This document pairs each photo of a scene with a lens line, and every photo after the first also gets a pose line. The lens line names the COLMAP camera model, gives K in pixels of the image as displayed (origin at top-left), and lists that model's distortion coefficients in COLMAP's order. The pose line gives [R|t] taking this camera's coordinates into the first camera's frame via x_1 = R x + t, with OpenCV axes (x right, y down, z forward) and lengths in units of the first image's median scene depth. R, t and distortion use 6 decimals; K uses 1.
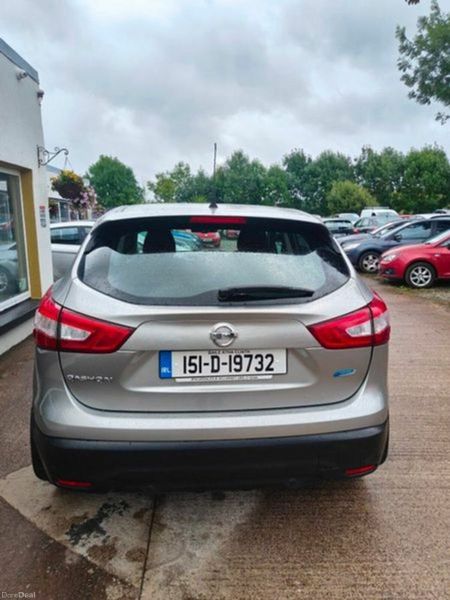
lens RADIAL K [[433.2, 0, 223.0], [0, 433.2, 293.5], [0, 0, 1]] dist [0.031364, -0.008165]
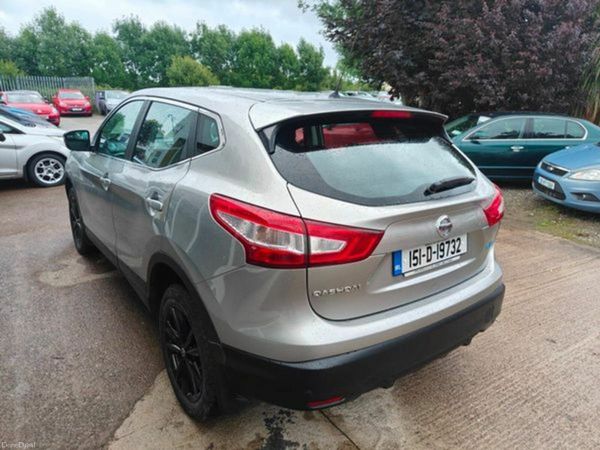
lens RADIAL K [[433.2, 0, 293.9], [0, 433.2, 220.4], [0, 0, 1]] dist [0.031364, -0.008165]
pose [[0.854908, -0.122504, 0.504108, -0.720245], [0.066473, 0.989576, 0.127749, -0.069723], [-0.514503, -0.075704, 0.854140, 0.217357]]
